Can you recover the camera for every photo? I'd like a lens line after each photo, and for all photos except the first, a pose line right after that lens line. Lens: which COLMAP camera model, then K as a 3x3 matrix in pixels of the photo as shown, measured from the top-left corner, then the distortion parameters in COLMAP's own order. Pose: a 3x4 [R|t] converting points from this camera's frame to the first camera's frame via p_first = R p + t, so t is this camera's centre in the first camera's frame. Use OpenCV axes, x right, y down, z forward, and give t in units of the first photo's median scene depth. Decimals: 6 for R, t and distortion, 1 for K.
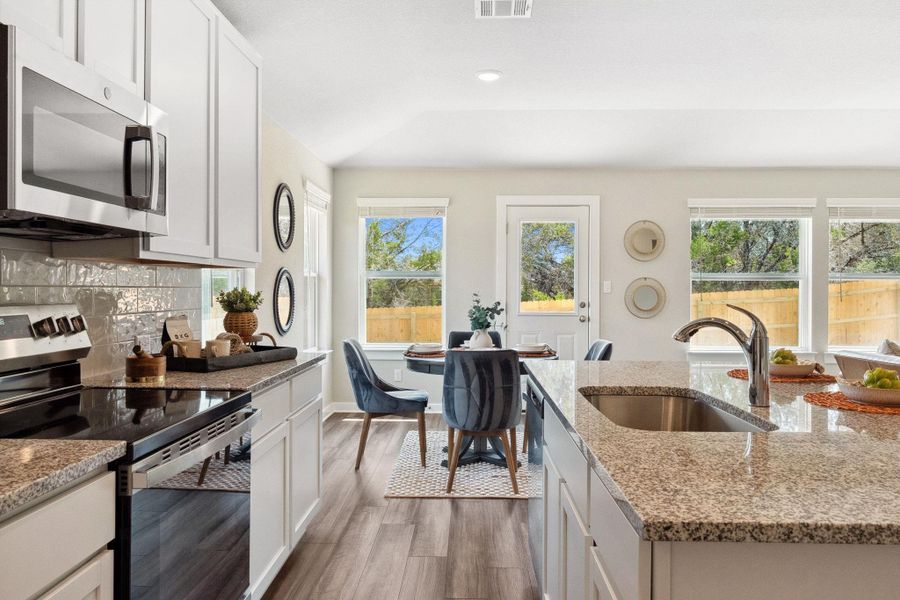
lens RADIAL K [[673.6, 0, 450.2], [0, 673.6, 294.2], [0, 0, 1]] dist [0.002641, 0.002090]
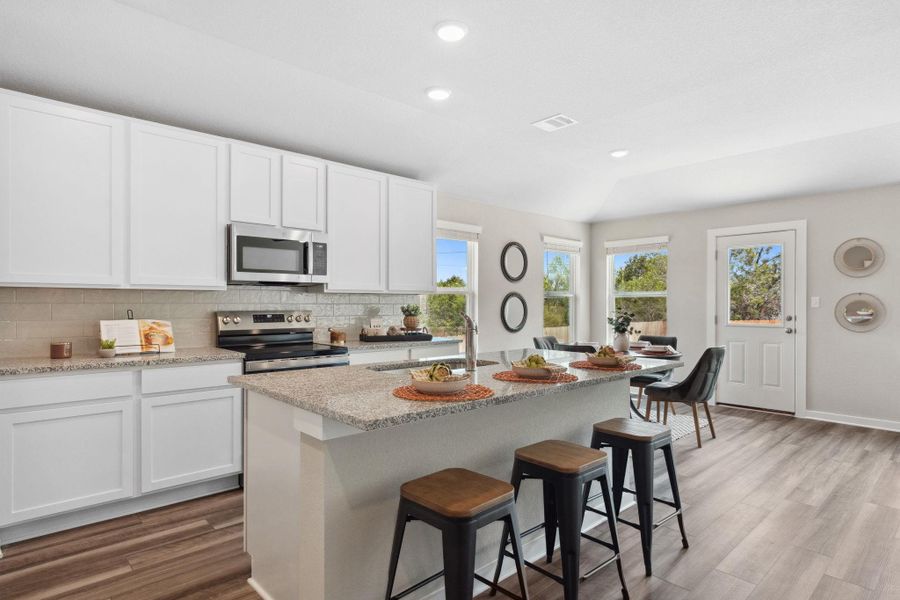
lens RADIAL K [[504.1, 0, 452.3], [0, 504.1, 307.8], [0, 0, 1]] dist [0.002192, 0.000609]
pose [[0.710419, 0.000895, -0.703778, 0.391573], [-0.003375, 0.999992, -0.002135, 0.002149], [0.703771, 0.003892, 0.710417, 0.003560]]
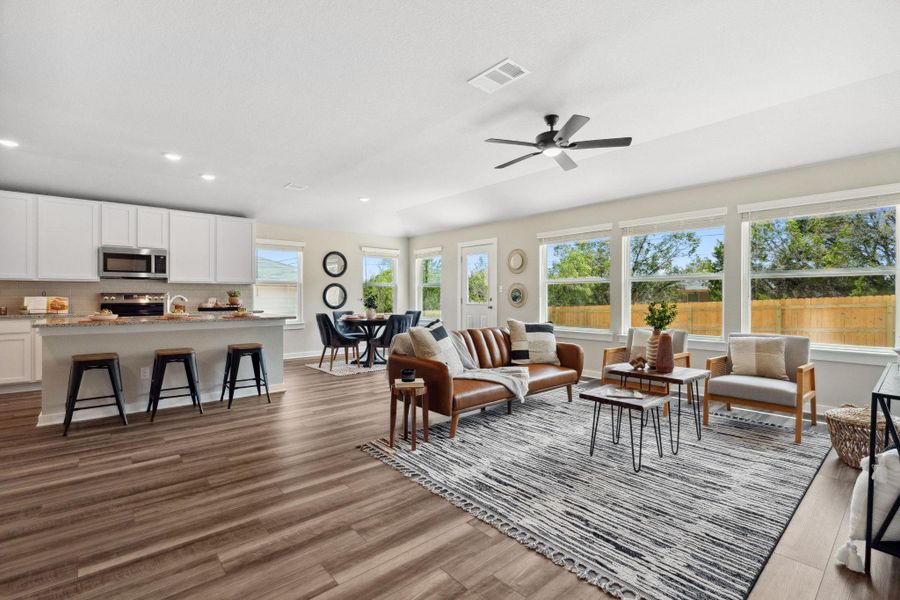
lens RADIAL K [[419.9, 0, 450.0], [0, 419.9, 300.0], [0, 0, 1]] dist [0.001009, 0.000226]
pose [[0.670675, 0.004169, -0.741740, 0.953910], [-0.004080, 0.999990, 0.001931, 0.015723], [0.741740, 0.001731, 0.670685, 0.173332]]
